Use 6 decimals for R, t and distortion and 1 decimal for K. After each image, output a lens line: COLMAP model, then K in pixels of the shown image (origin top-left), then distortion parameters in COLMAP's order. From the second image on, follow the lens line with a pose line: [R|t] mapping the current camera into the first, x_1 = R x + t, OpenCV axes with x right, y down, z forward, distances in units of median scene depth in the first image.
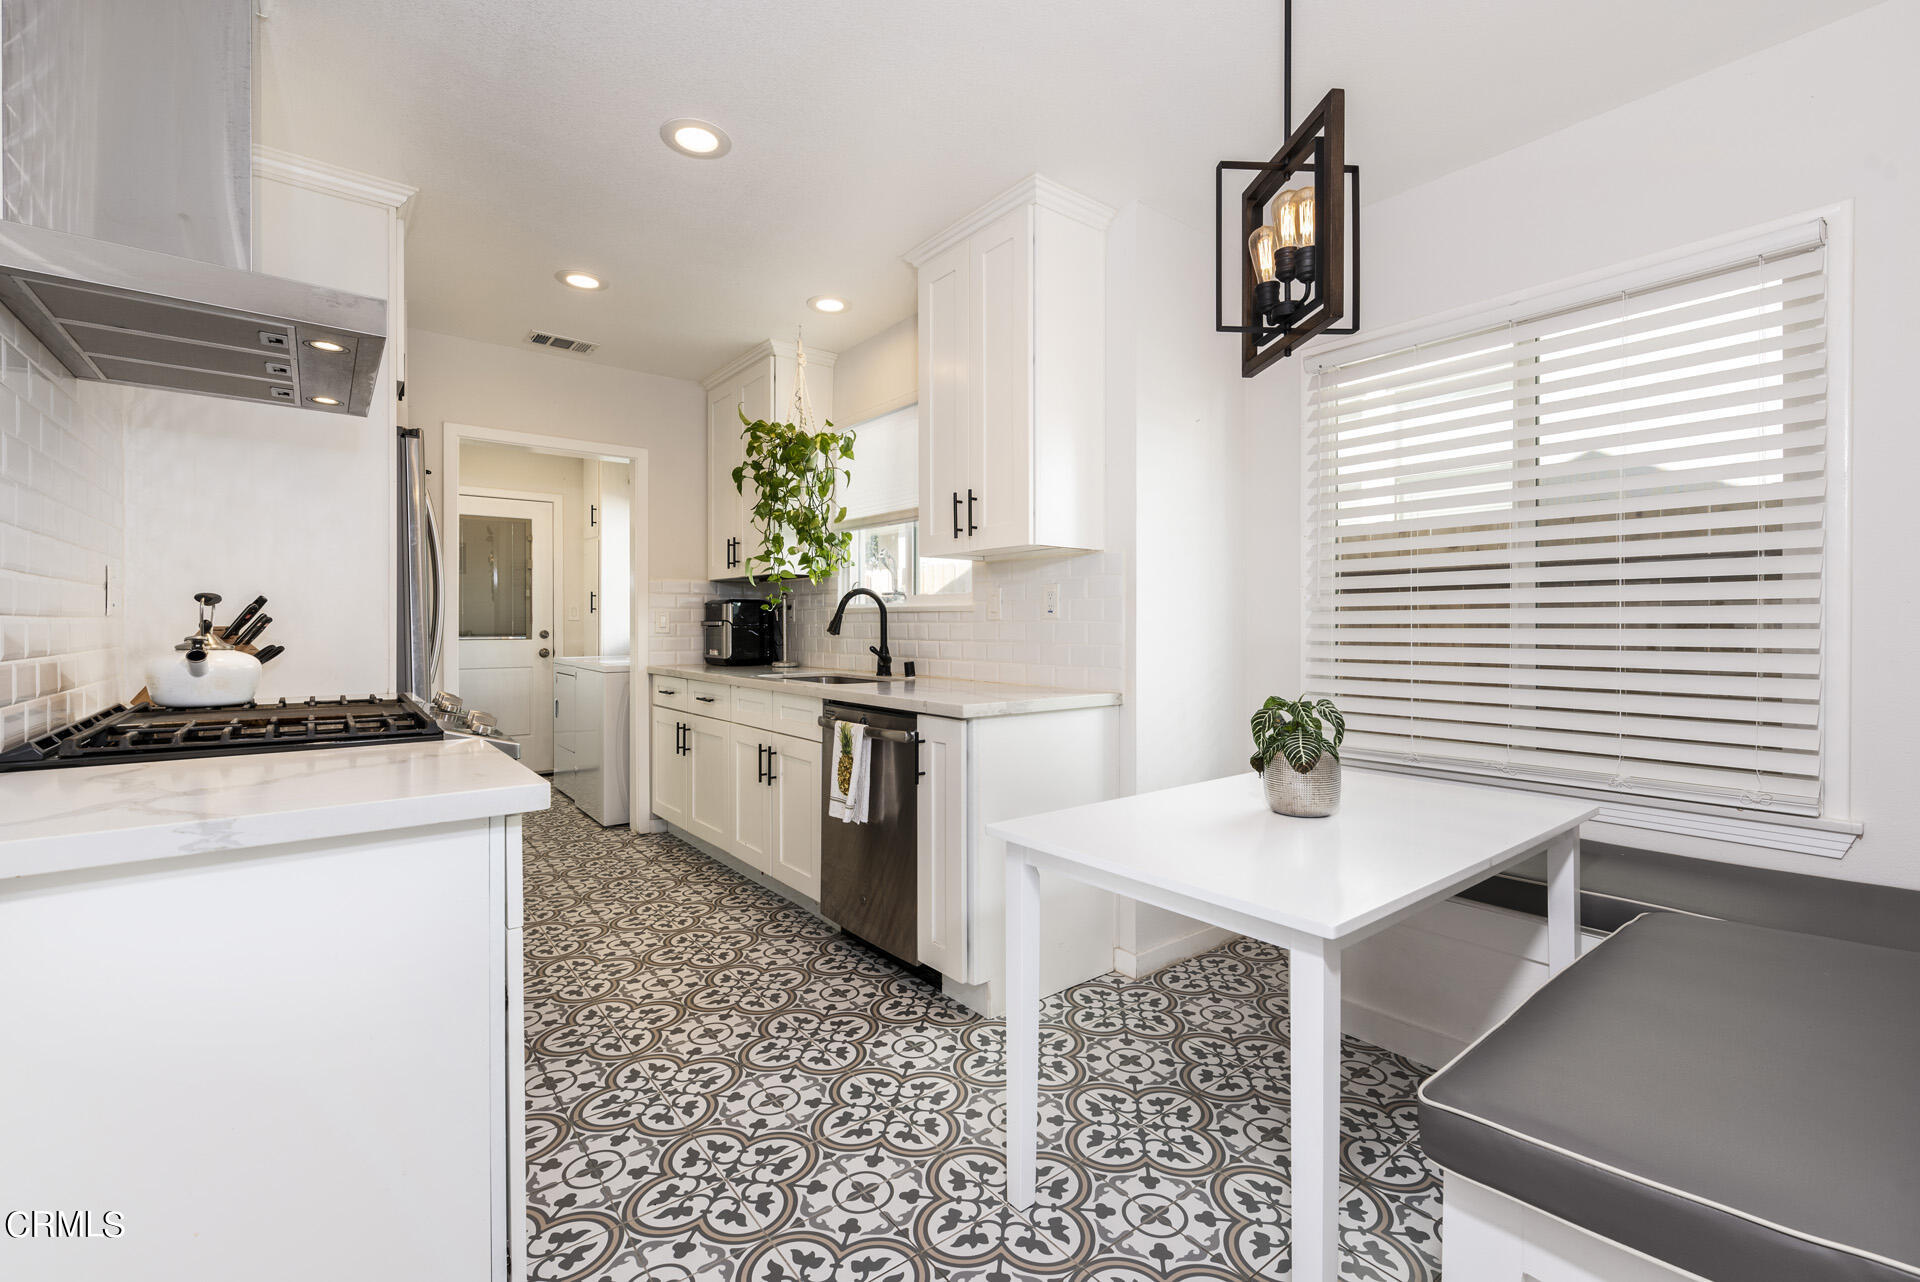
lens RADIAL K [[824.7, 0, 957.8], [0, 824.7, 628.5], [0, 0, 1]] dist [-0.005036, -0.000474]
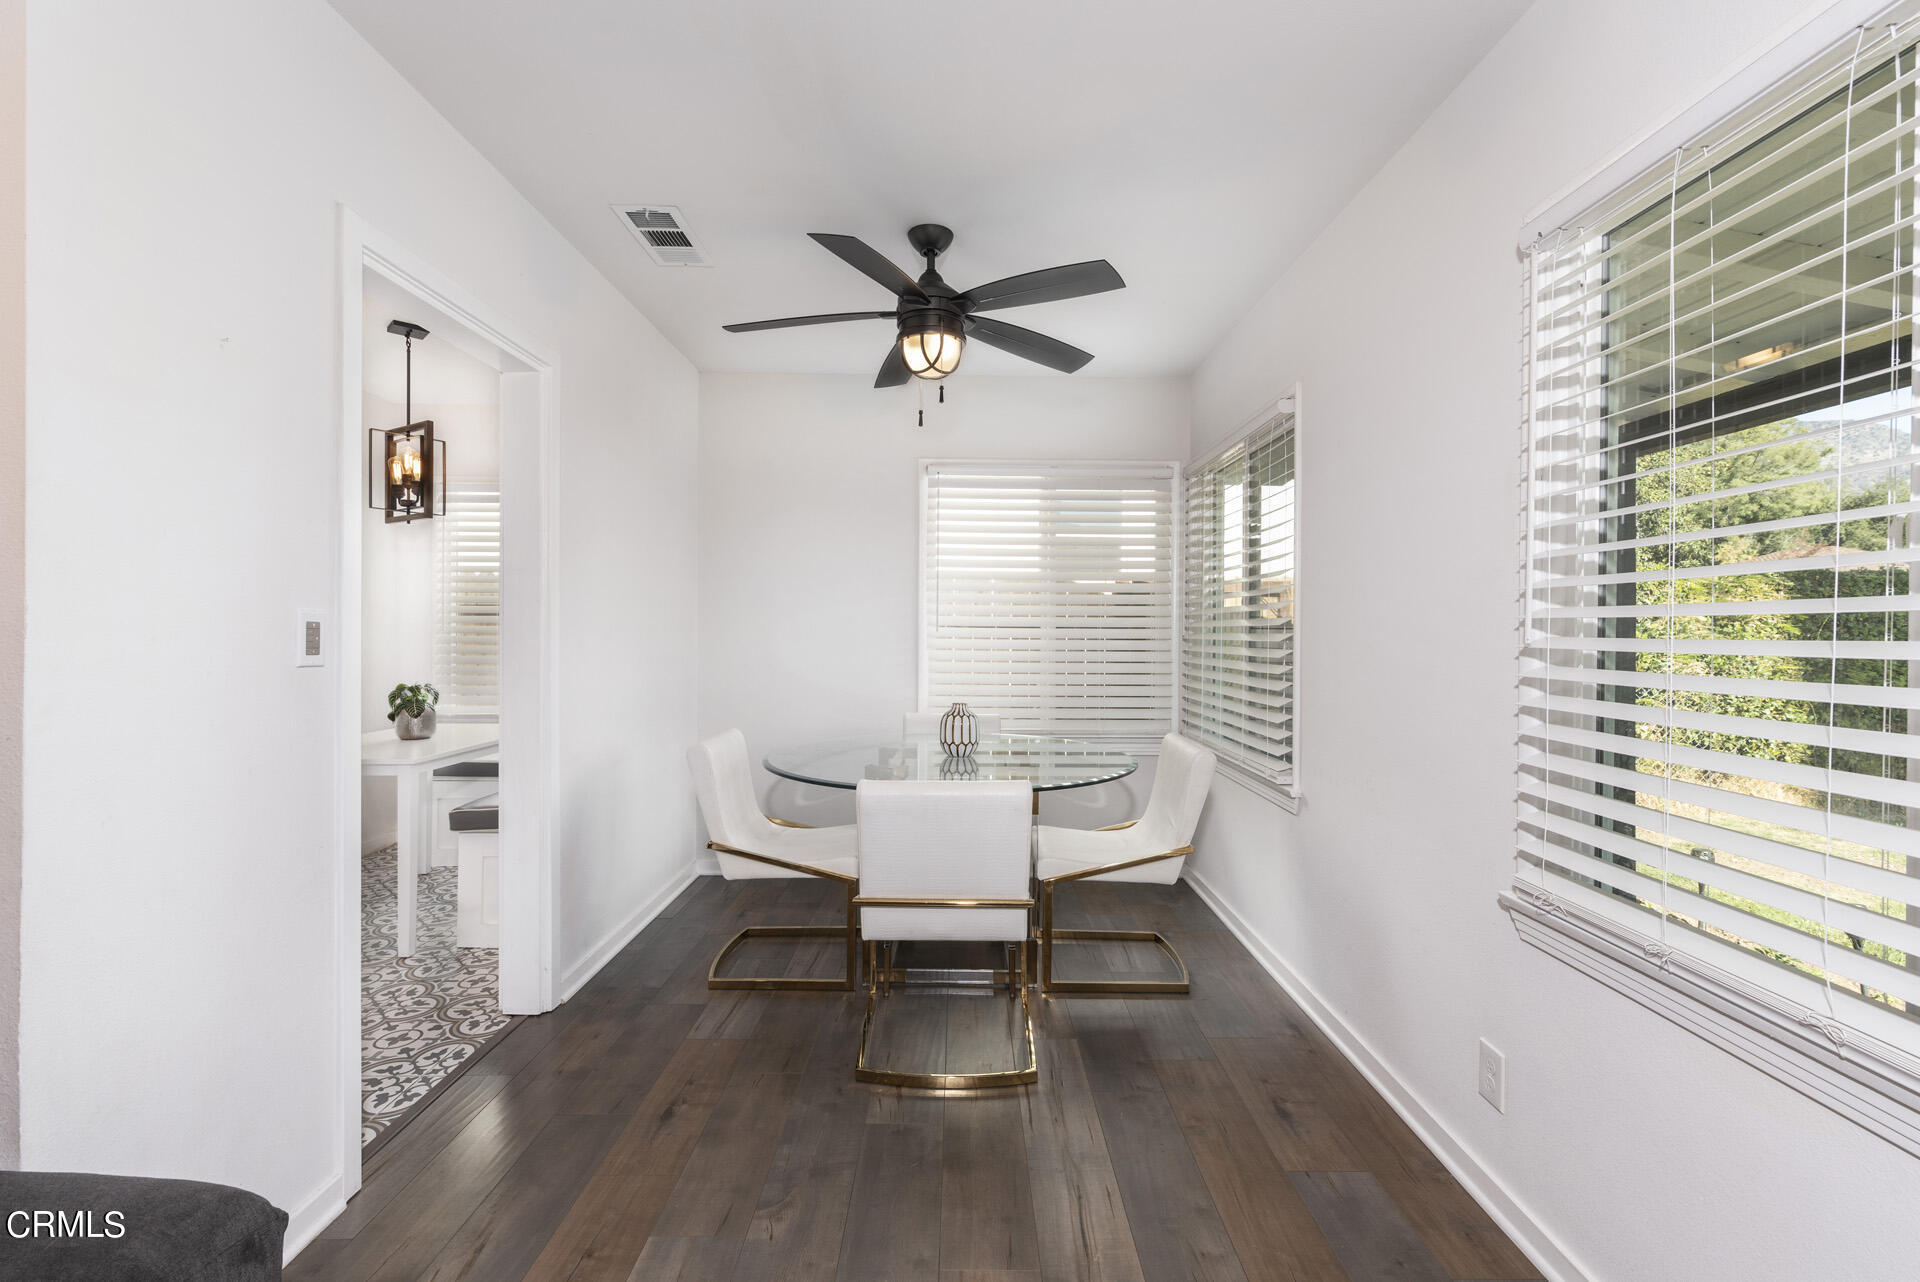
lens RADIAL K [[824.7, 0, 955.3], [0, 824.7, 644.0], [0, 0, 1]] dist [-0.005036, -0.000474]
pose [[0.620784, 0.000008, 0.783982, -0.379951], [0.009060, 0.999933, -0.007184, 0.006769], [-0.783929, 0.011563, 0.620743, -1.397167]]
